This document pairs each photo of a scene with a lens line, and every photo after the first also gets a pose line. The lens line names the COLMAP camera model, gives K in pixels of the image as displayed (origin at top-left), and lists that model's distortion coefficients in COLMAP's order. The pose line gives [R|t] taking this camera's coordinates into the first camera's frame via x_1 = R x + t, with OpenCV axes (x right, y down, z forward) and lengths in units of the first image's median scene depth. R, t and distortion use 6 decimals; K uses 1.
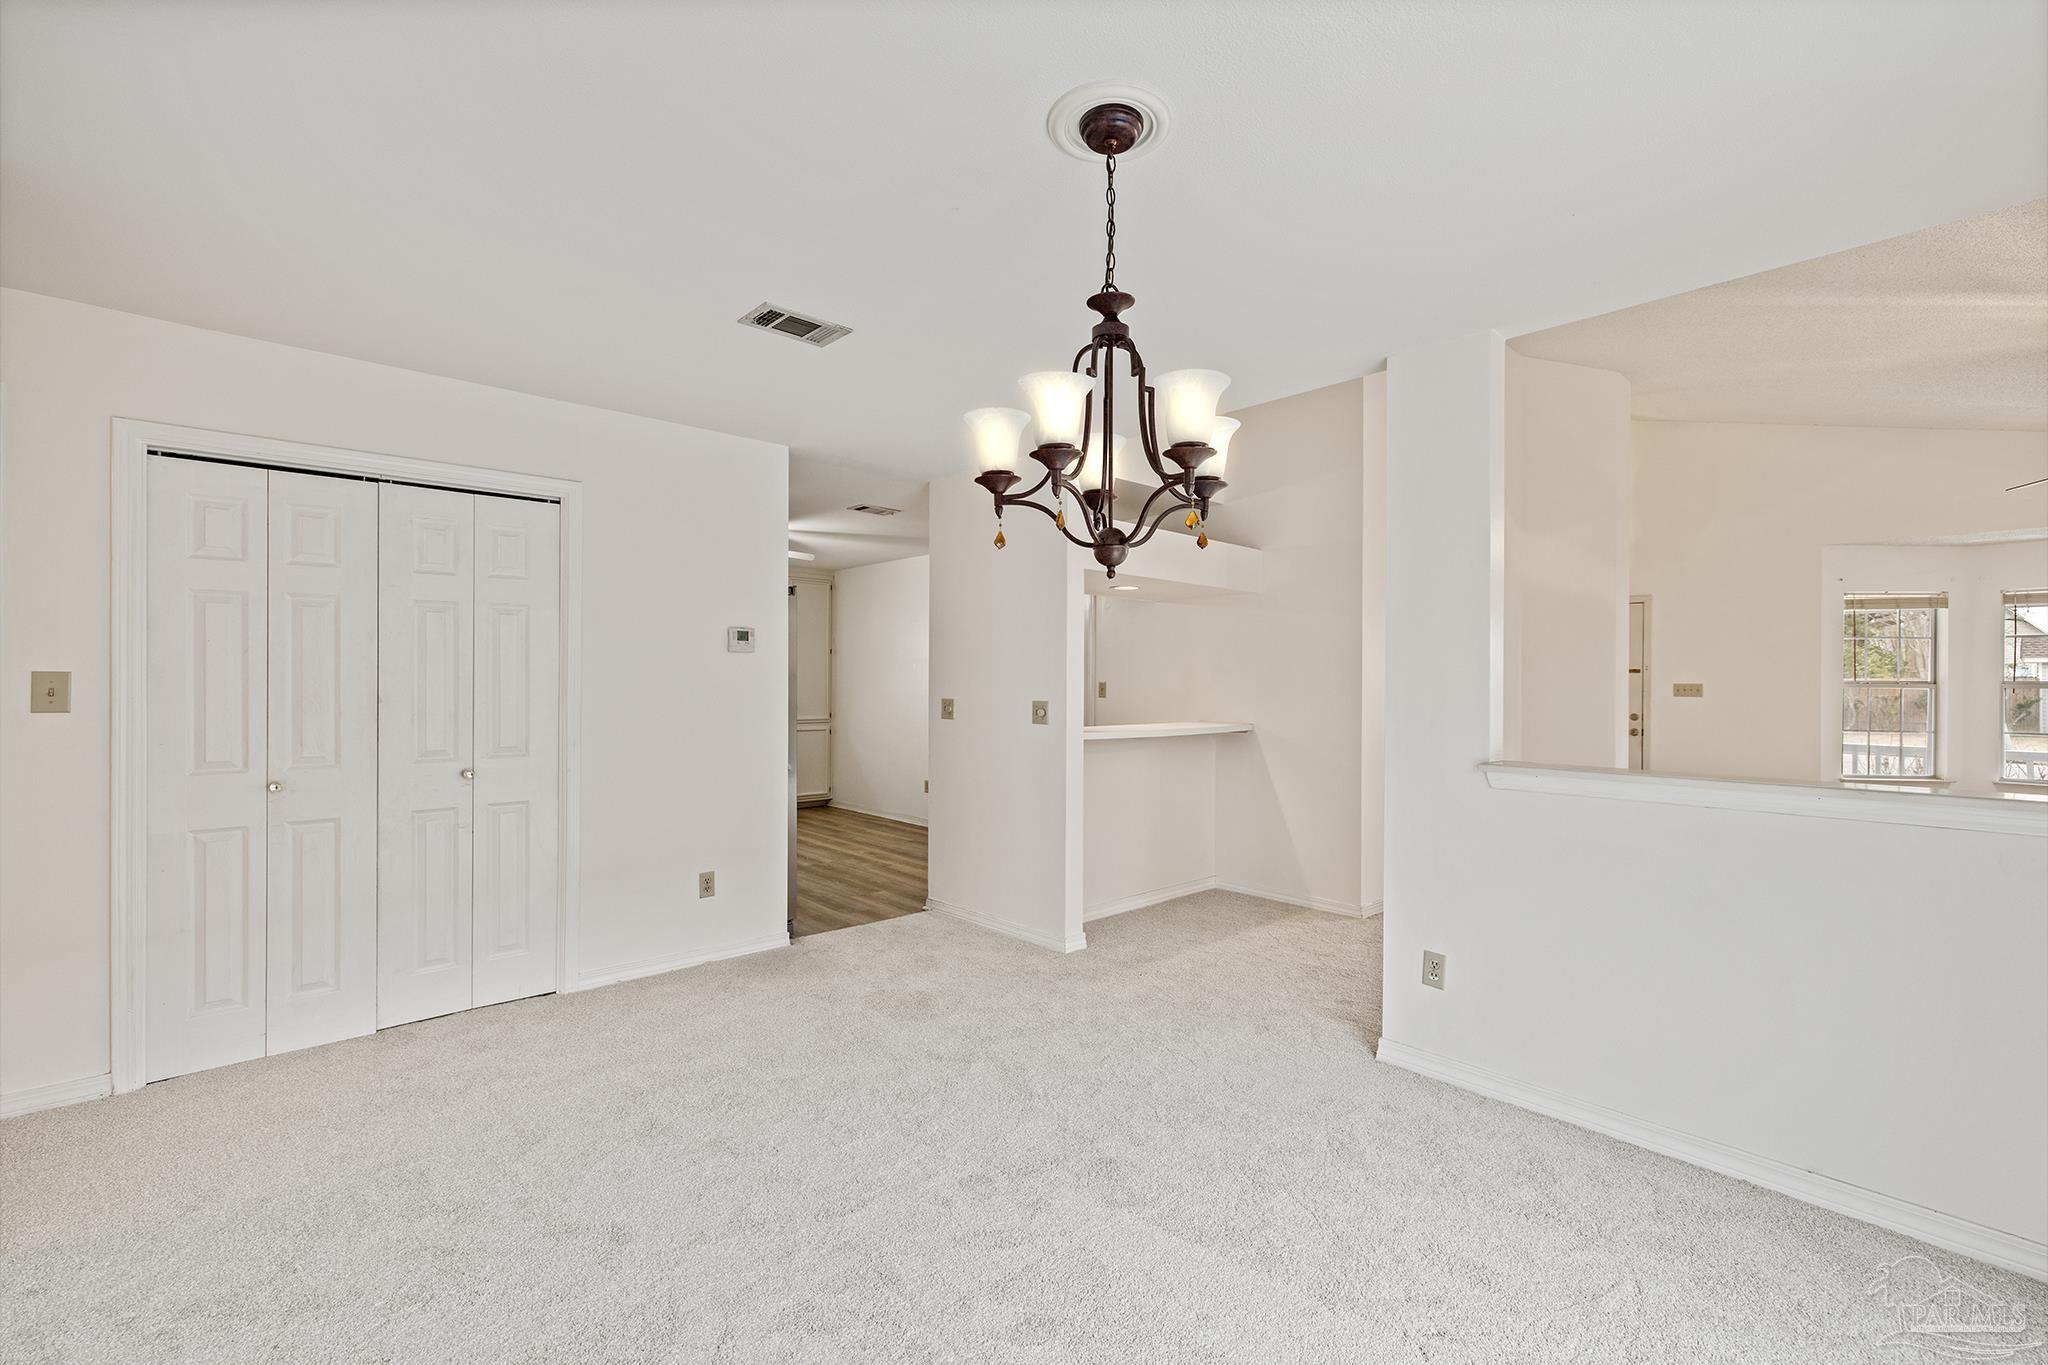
lens RADIAL K [[878.4, 0, 1024.0], [0, 878.4, 681.5], [0, 0, 1]] dist [-0.001133, -0.000161]
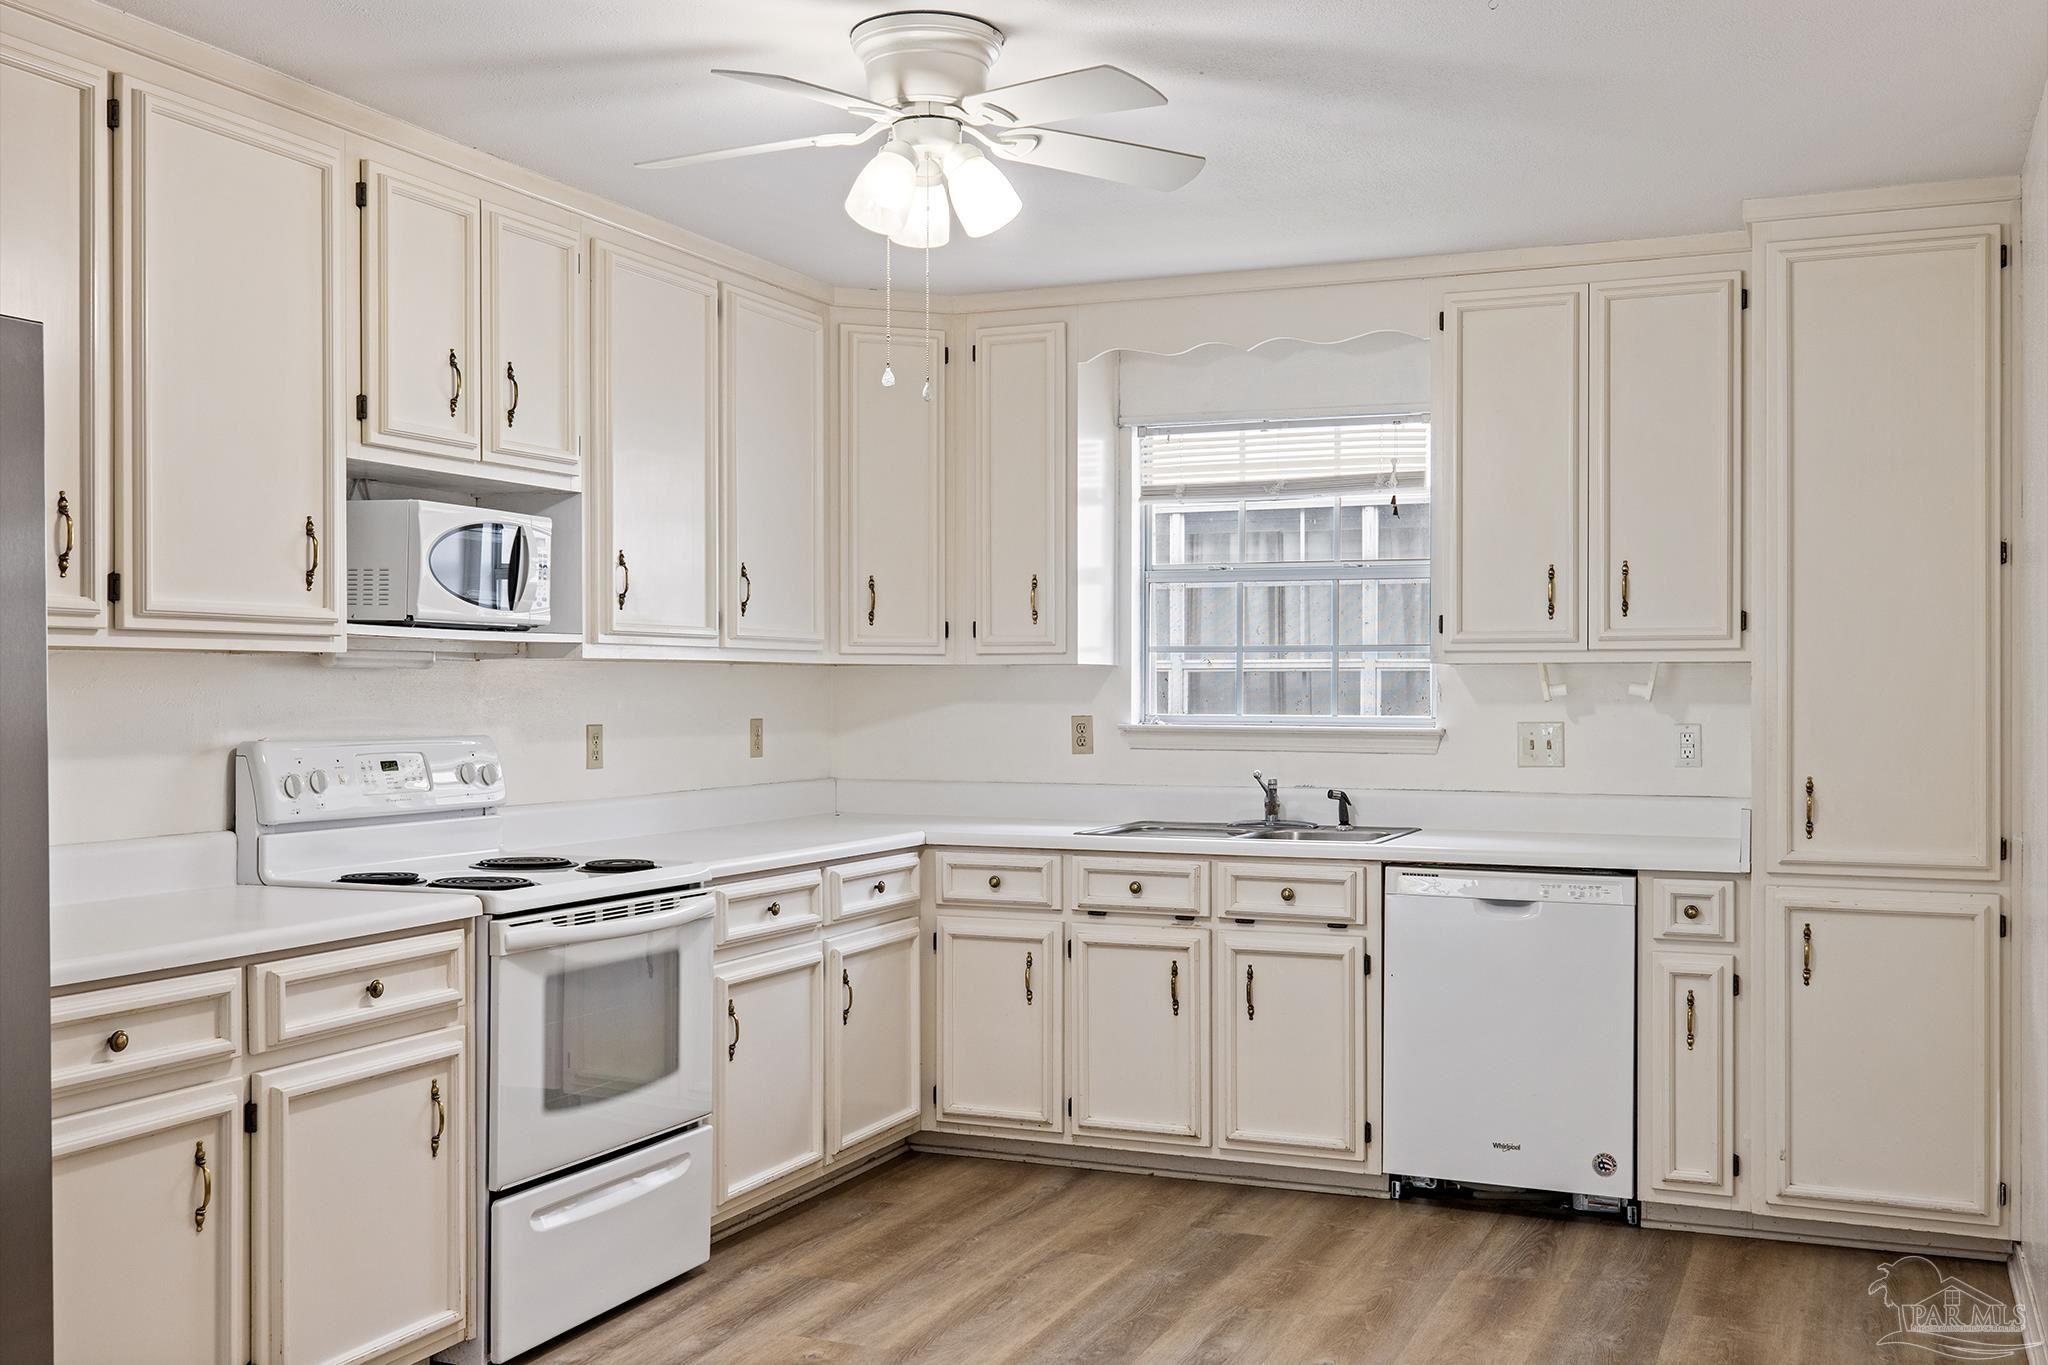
lens RADIAL K [[2043.7, 0, 1025.1], [0, 2043.7, 681.5], [0, 0, 1]] dist [-0.011467, 0.000000]
pose [[0.425915, -0.002193, -0.904761, 0.129532], [-0.000590, 0.999996, -0.002702, -0.001201], [0.904763, 0.001685, 0.425912, 0.572134]]
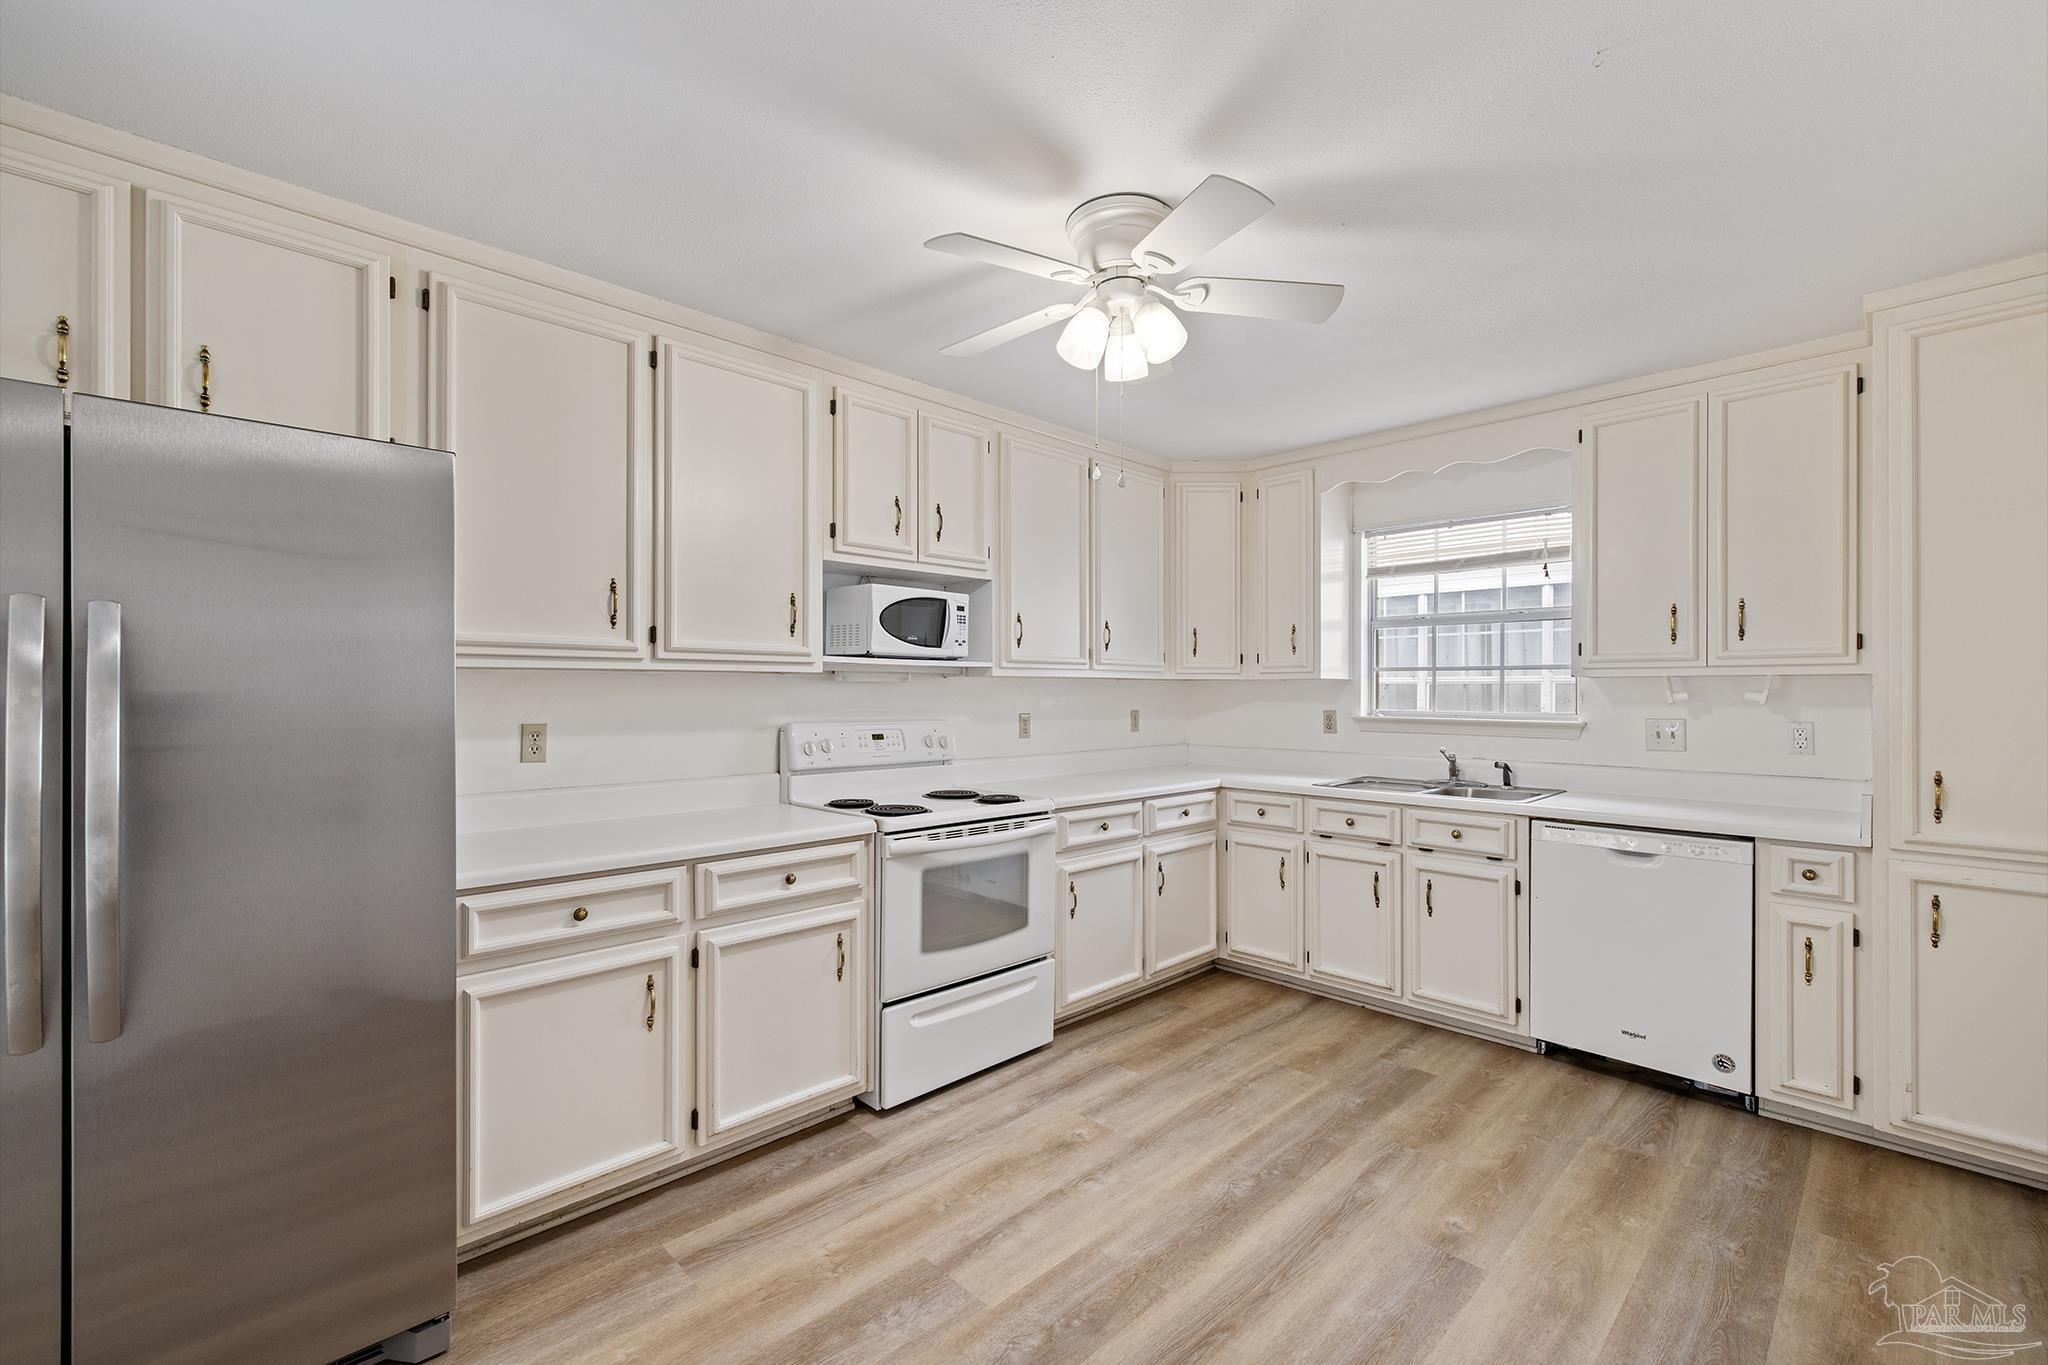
lens RADIAL K [[878.4, 0, 1014.2], [0, 878.4, 687.4], [0, 0, 1]] dist [-0.001133, -0.000161]
pose [[0.040049, -0.004045, -0.999190, 0.002084], [-0.001959, 0.999990, -0.004127, -0.001840], [0.999196, 0.002123, 0.040040, 0.681727]]
